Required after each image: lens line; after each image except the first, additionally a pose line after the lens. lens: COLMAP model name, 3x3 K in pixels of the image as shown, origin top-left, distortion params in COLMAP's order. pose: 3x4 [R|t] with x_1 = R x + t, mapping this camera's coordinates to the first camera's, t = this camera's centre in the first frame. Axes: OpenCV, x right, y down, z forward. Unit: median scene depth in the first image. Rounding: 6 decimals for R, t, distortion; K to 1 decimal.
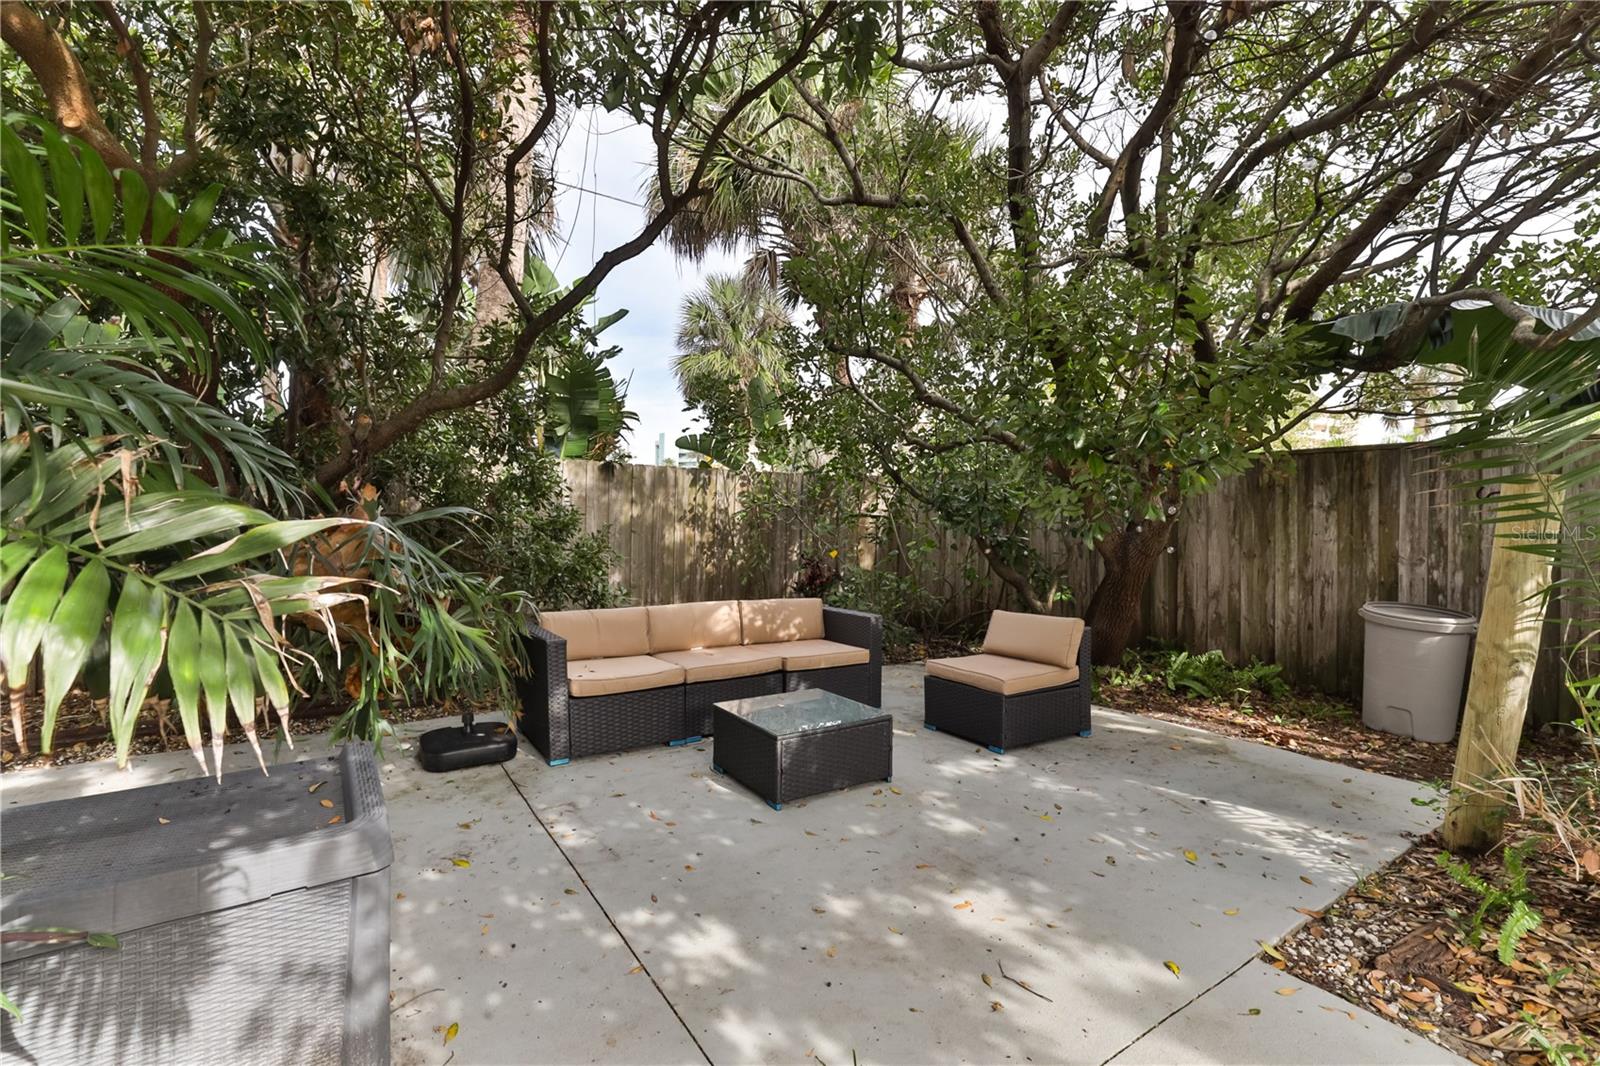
lens RADIAL K [[719.4, 0, 799.9], [0, 719.4, 524.8], [0, 0, 1]] dist [-0.005825, -0.000197]
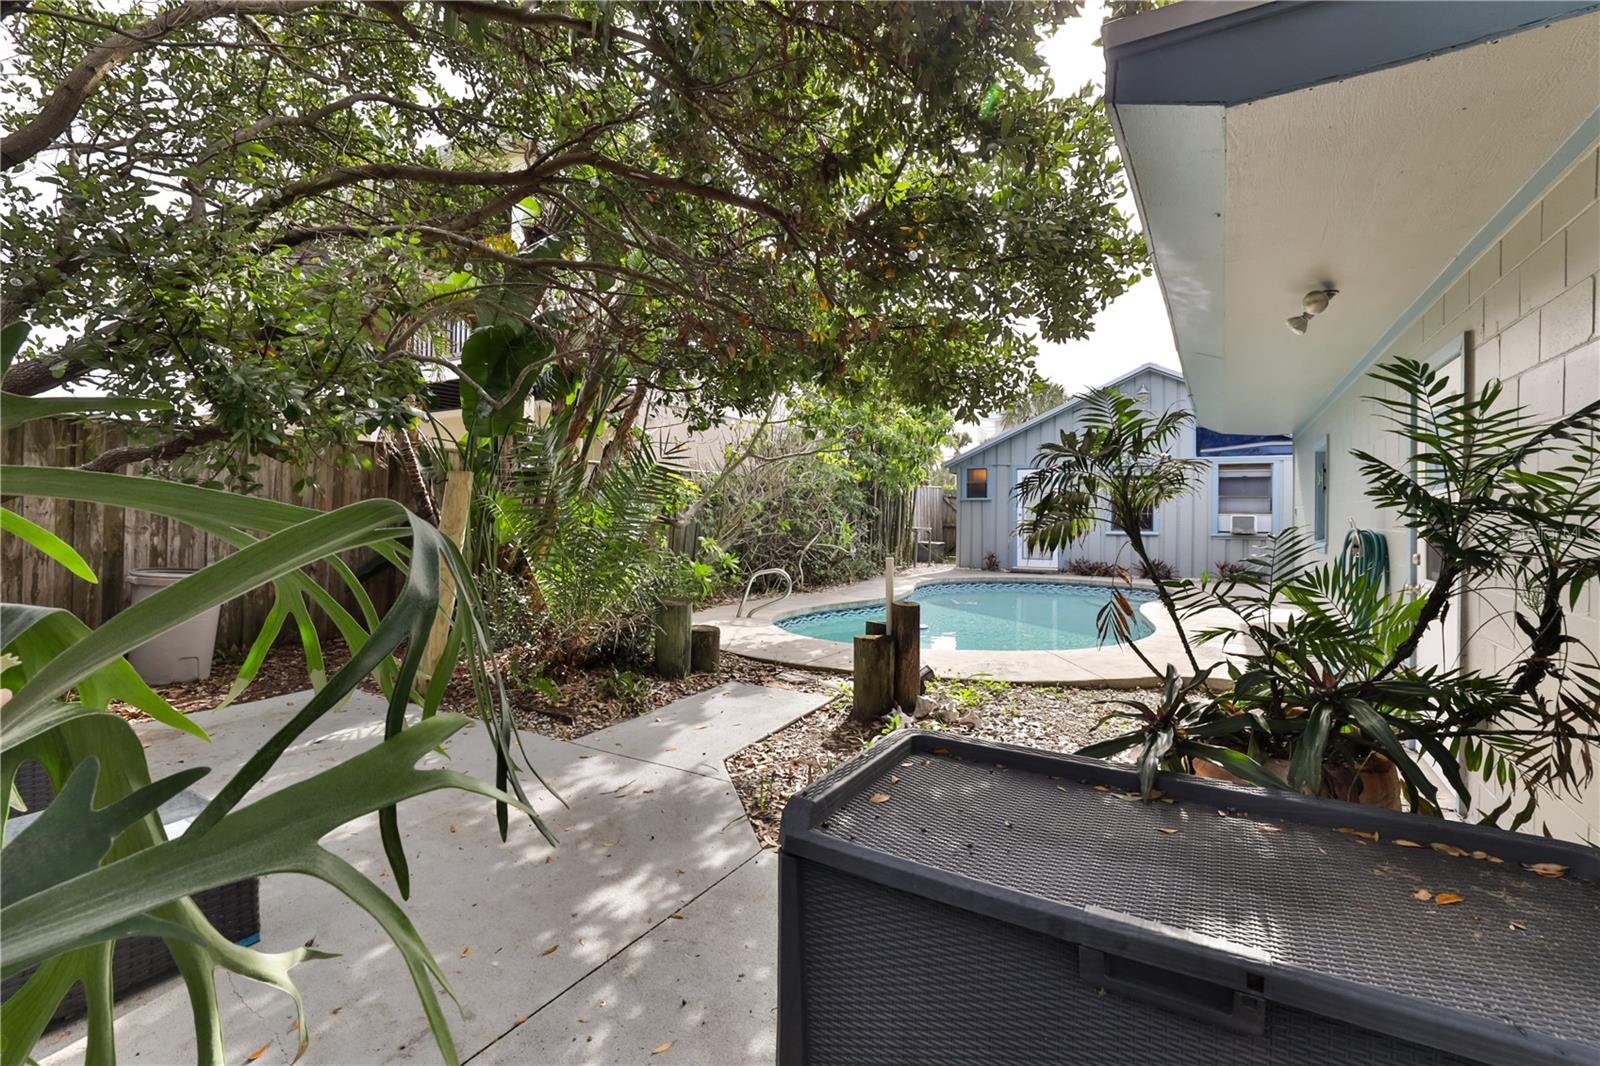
lens RADIAL K [[719.4, 0, 798.3], [0, 719.4, 522.1], [0, 0, 1]] dist [-0.005825, -0.000197]
pose [[-0.425871, -0.026005, 0.904410, -1.088422], [-0.002583, 0.999618, 0.027527, 0.014563], [-0.904780, 0.009387, -0.425775, 1.136150]]
